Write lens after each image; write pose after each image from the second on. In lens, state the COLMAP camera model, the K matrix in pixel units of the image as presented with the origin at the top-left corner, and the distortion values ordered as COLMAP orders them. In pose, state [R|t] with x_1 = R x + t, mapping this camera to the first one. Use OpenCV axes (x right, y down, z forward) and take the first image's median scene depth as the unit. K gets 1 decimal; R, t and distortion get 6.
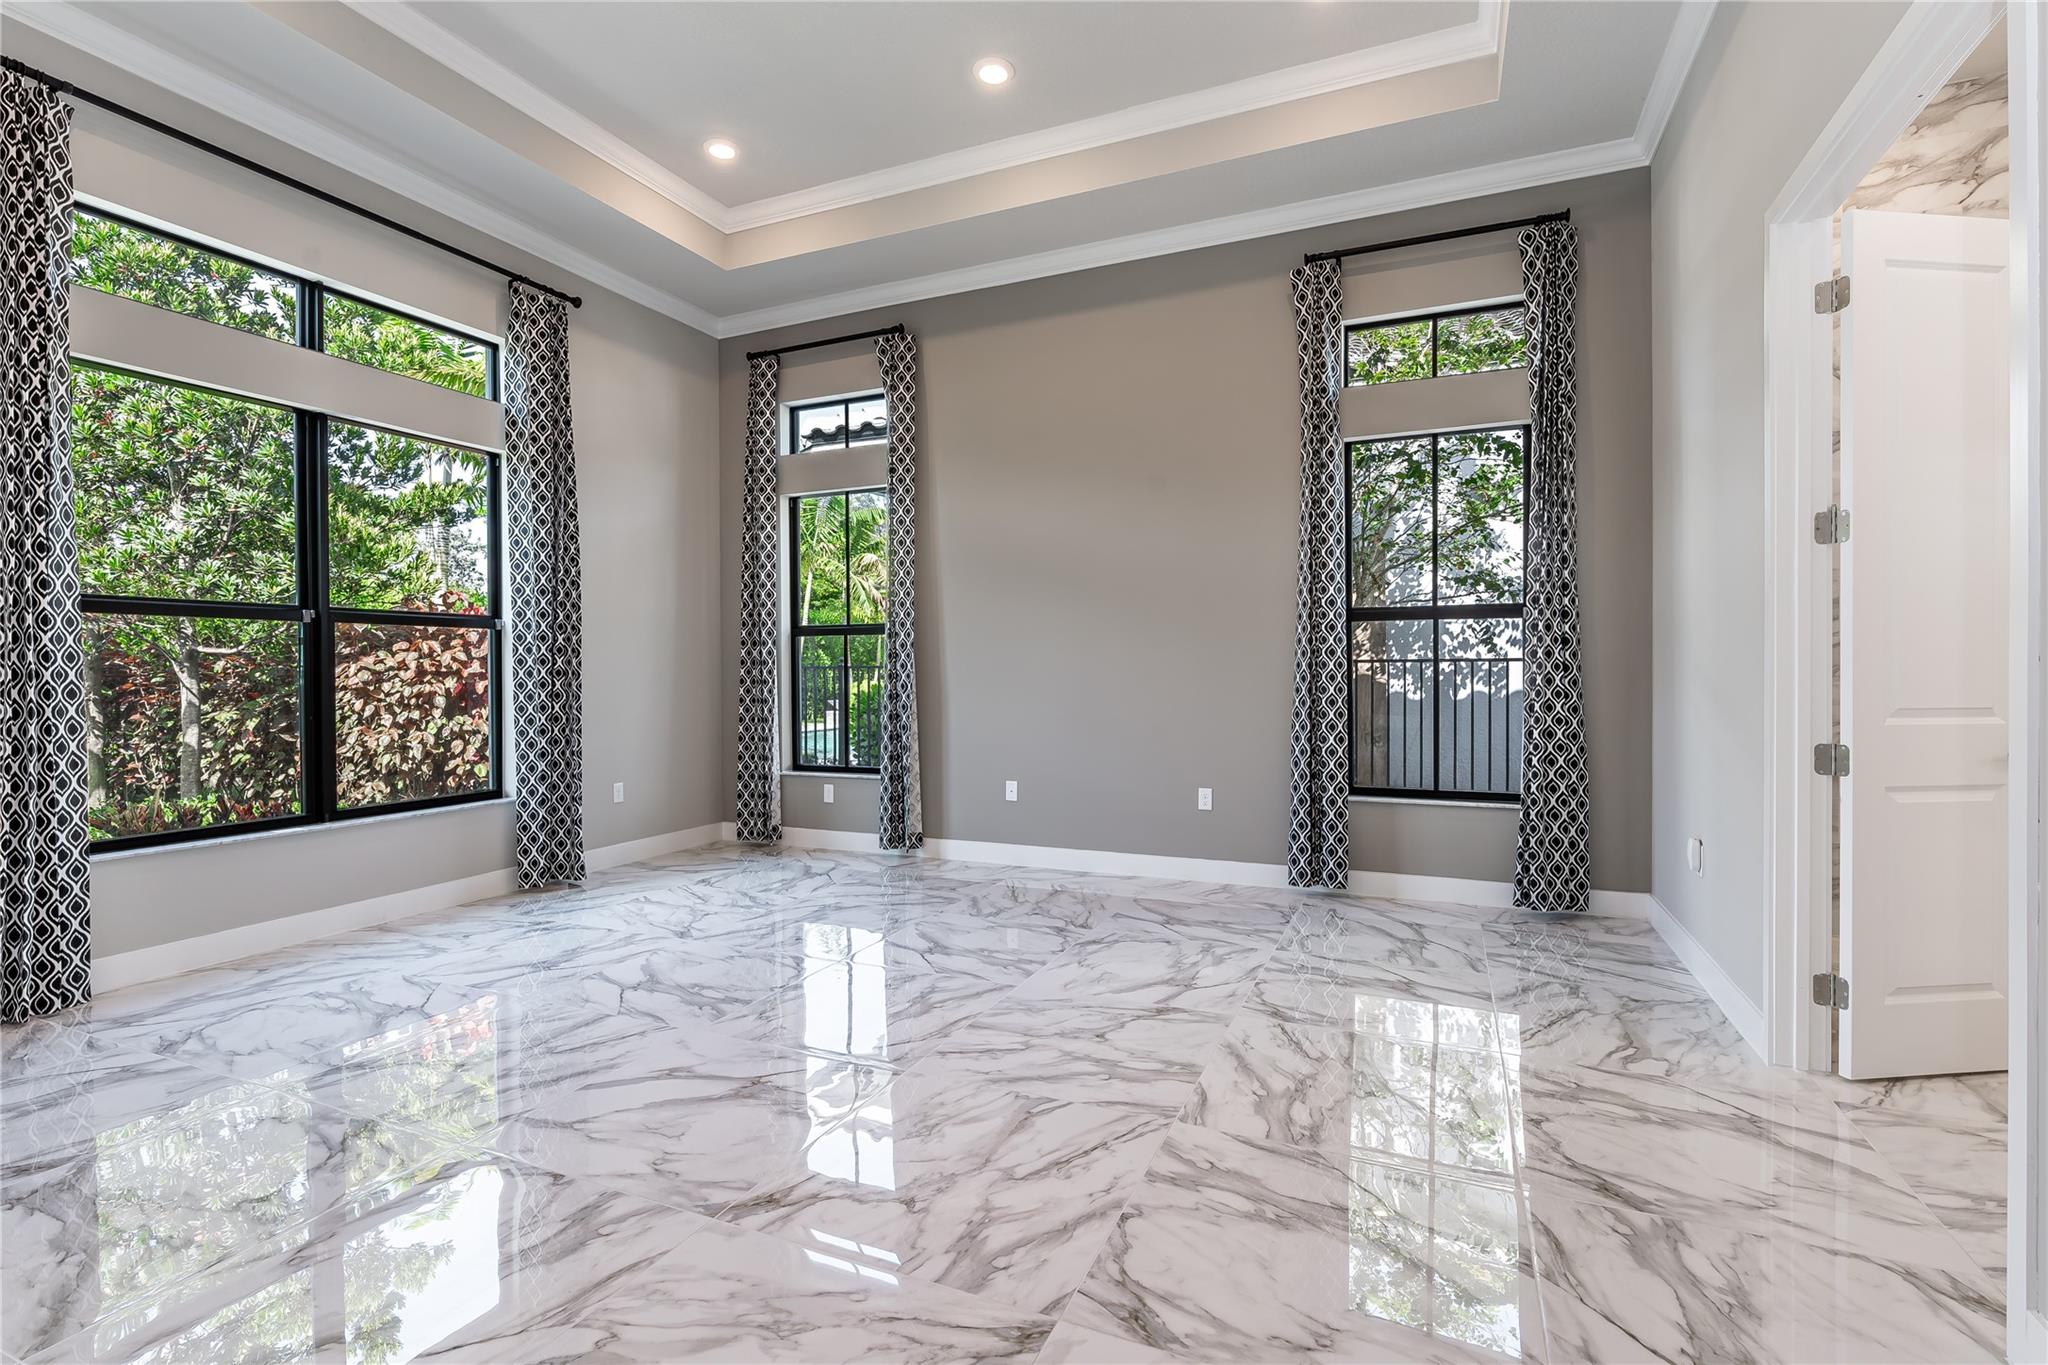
lens RADIAL K [[939.3, 0, 1025.5], [0, 939.3, 673.8], [0, 0, 1]] dist [-0.003251, -0.000716]
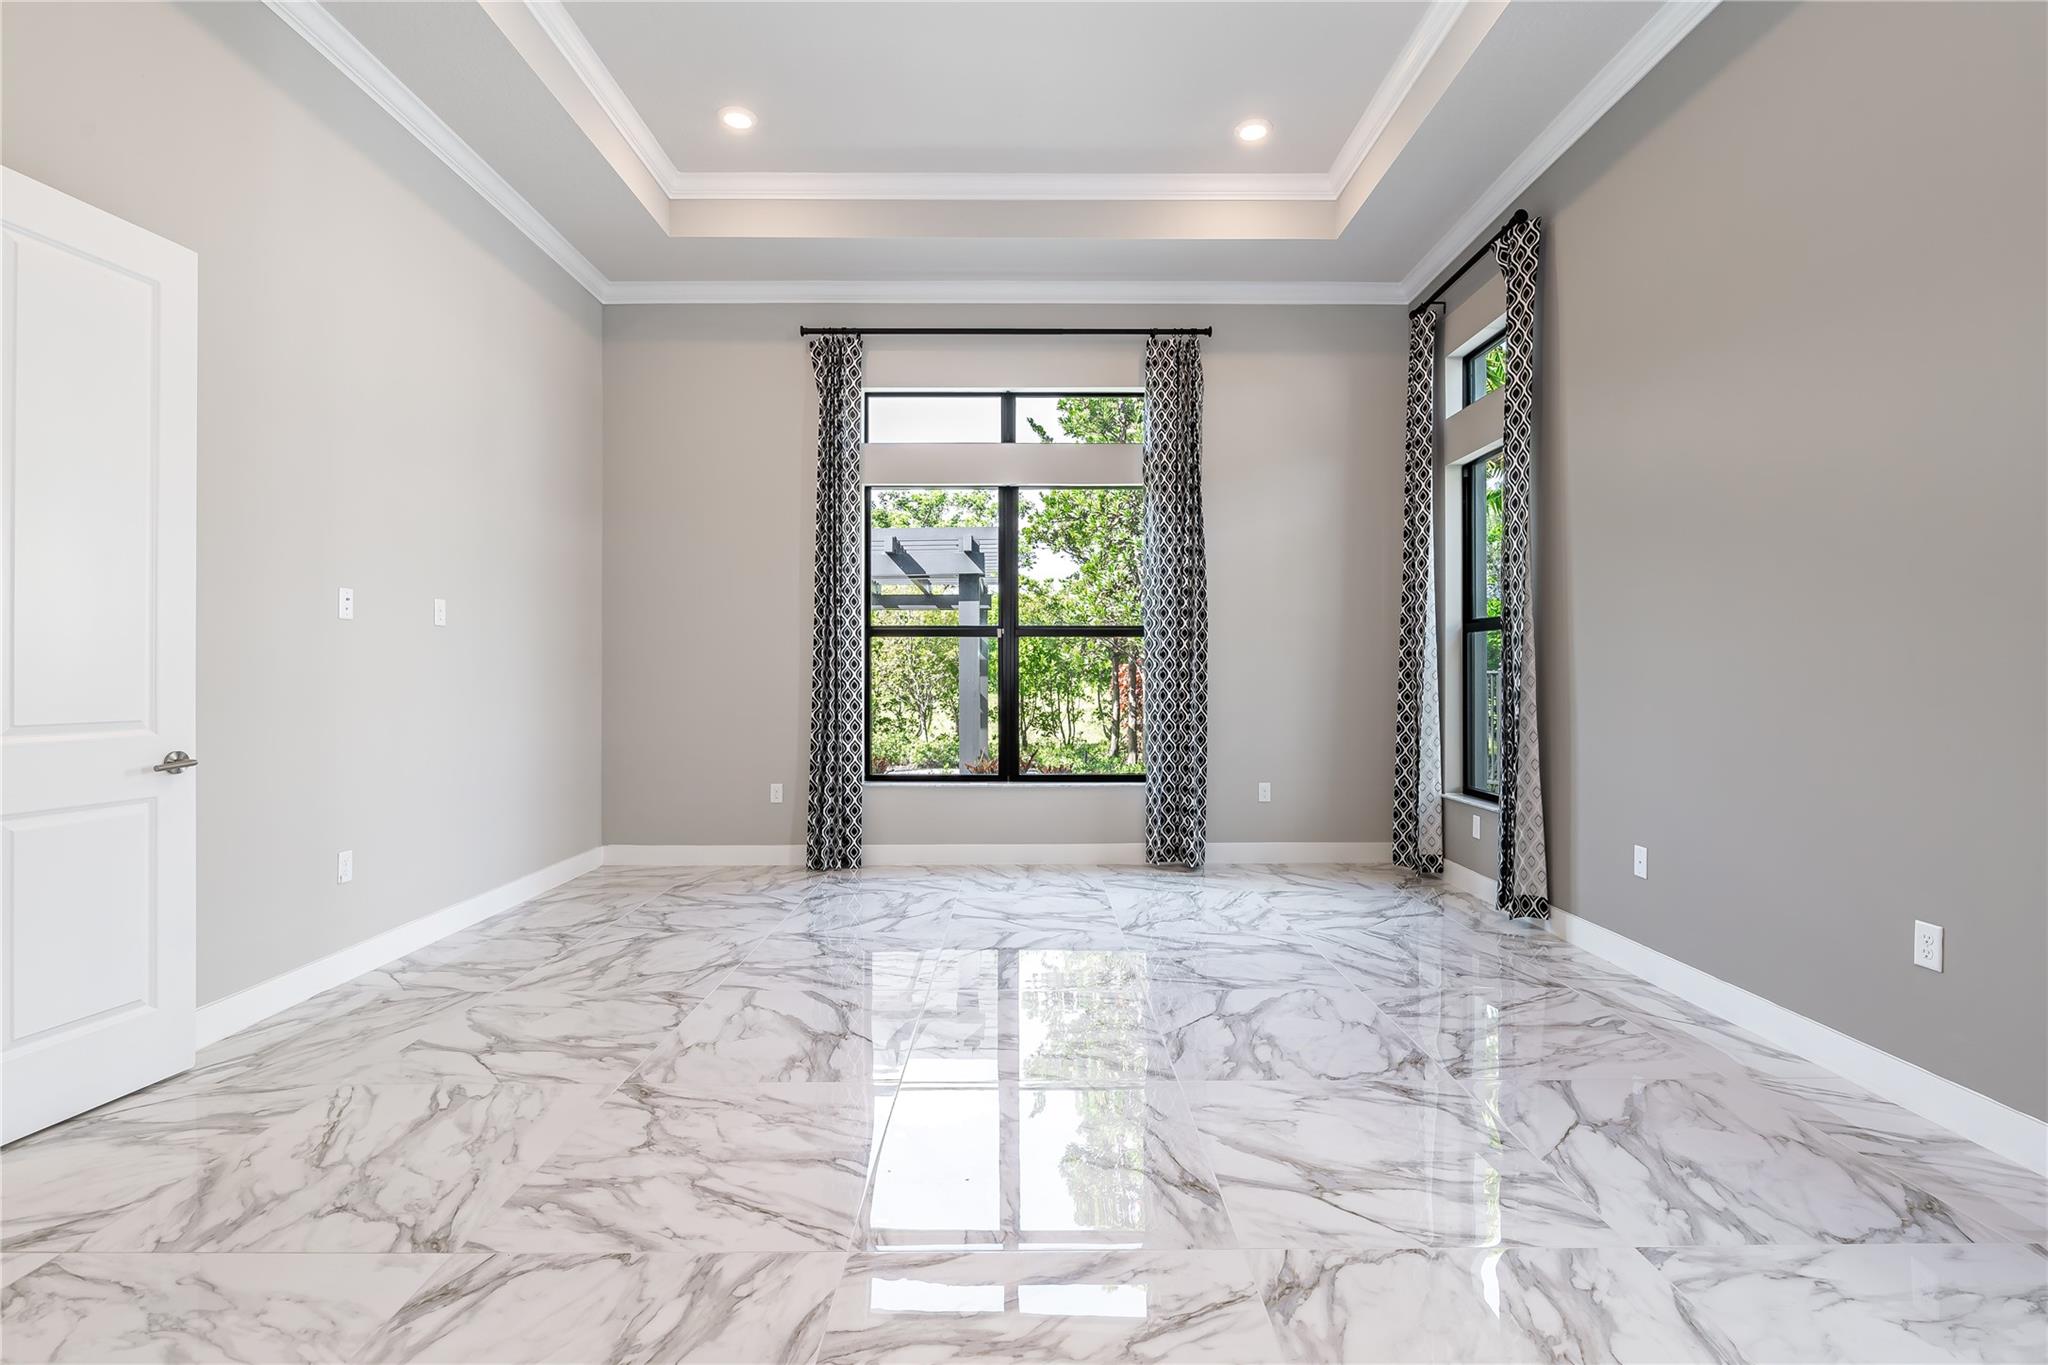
lens RADIAL K [[939.3, 0, 1025.5], [0, 939.3, 673.8], [0, 0, 1]] dist [-0.003251, -0.000716]
pose [[0.409449, 0.006747, -0.912308, 0.579349], [-0.006642, 0.999968, 0.004414, -0.008089], [0.912309, 0.004252, 0.409481, 0.502013]]
